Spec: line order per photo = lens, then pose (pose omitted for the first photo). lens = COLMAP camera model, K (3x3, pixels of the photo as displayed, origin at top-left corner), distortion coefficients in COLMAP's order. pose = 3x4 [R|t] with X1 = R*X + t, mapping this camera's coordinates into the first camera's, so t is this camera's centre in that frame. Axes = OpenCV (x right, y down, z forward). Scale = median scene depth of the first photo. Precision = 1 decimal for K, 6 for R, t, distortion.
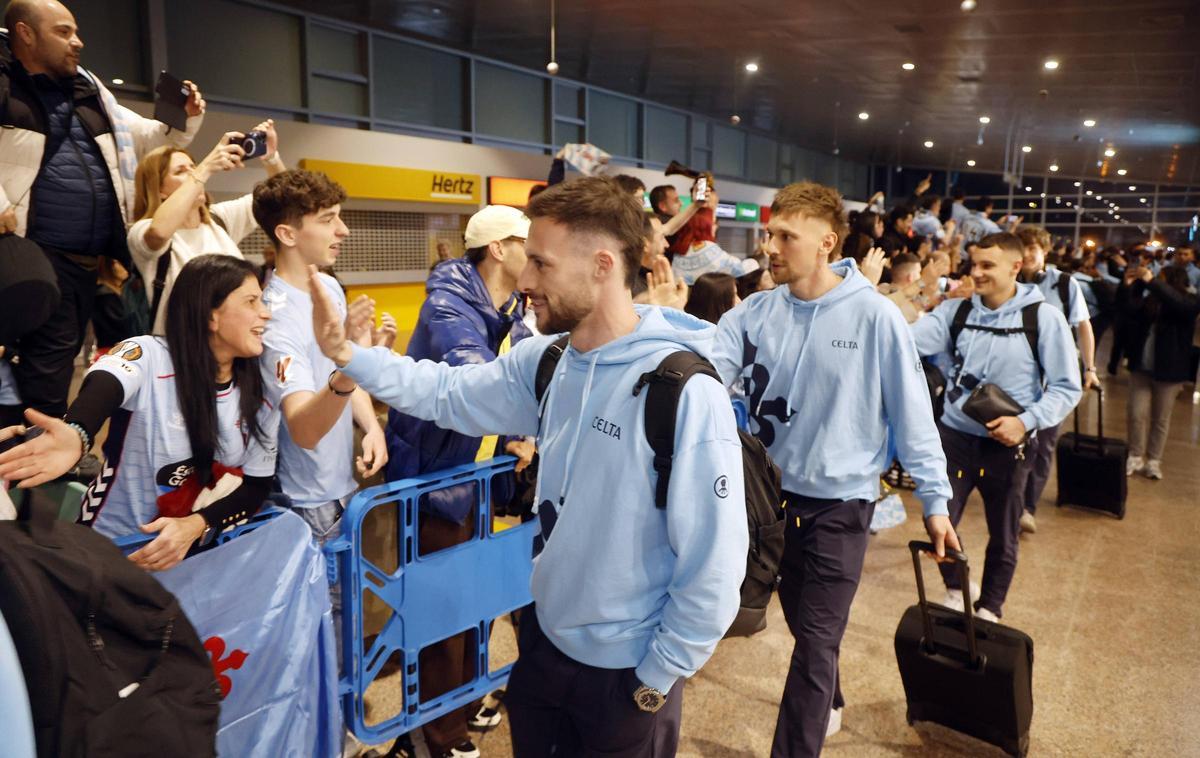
lens RADIAL K [[836.0, 0, 591.5], [0, 836.0, 366.6], [0, 0, 1]] dist [-0.053948, 0.038272]
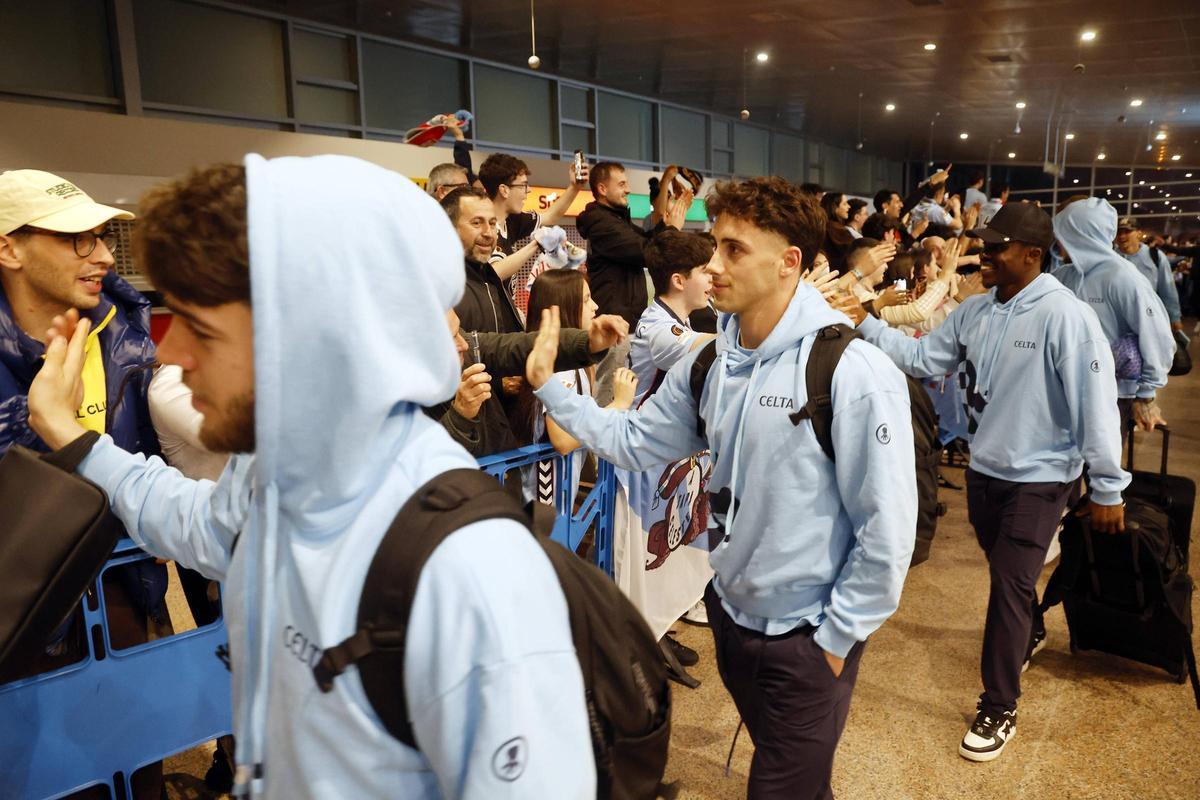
lens RADIAL K [[825.8, 0, 605.7], [0, 825.8, 399.1], [0, 0, 1]] dist [-0.047280, 0.041537]
pose [[0.998731, -0.022345, -0.045140, 0.058507], [0.023545, 0.999378, 0.026246, -0.003640], [0.044526, -0.027275, 0.998636, 0.067900]]
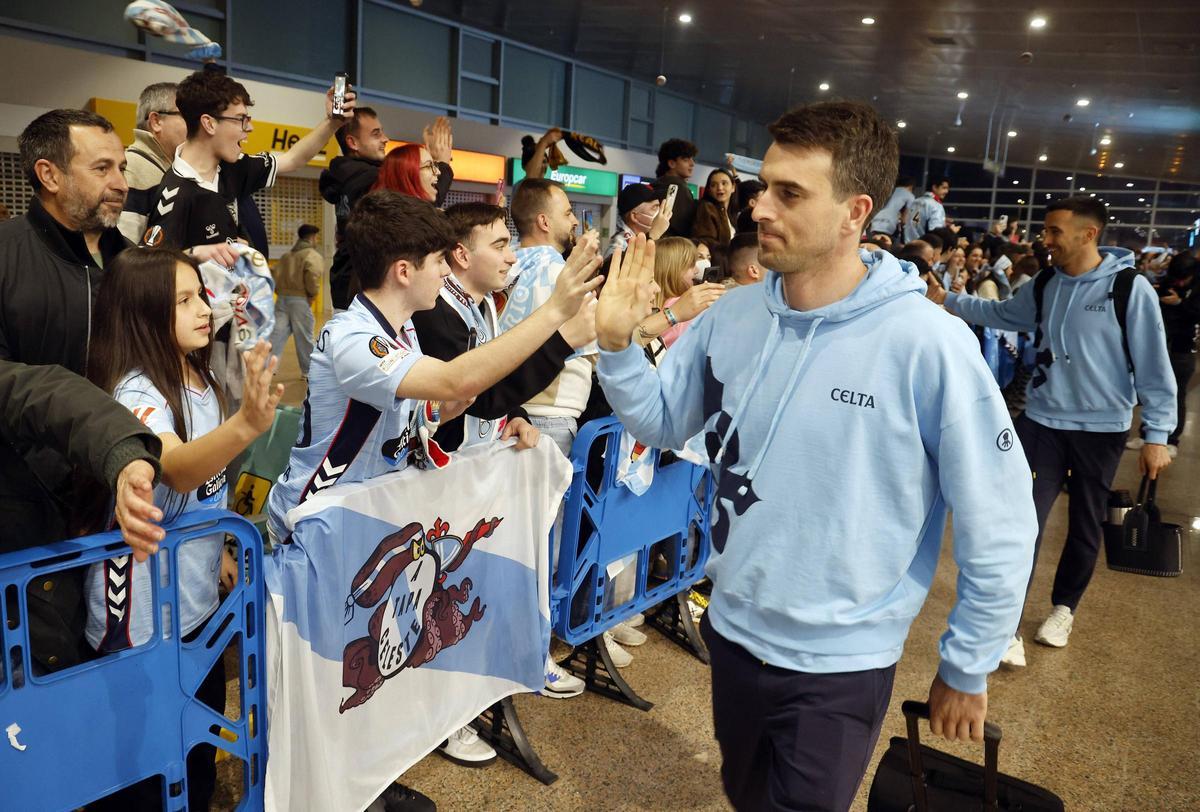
lens RADIAL K [[863.5, 0, 575.0], [0, 863.5, 380.8], [0, 0, 1]] dist [-0.039359, 0.030081]
pose [[0.999301, 0.035045, 0.013013, 0.098322], [-0.035390, 0.999000, 0.027307, -0.015899], [-0.012043, -0.027748, 0.999542, 0.144466]]
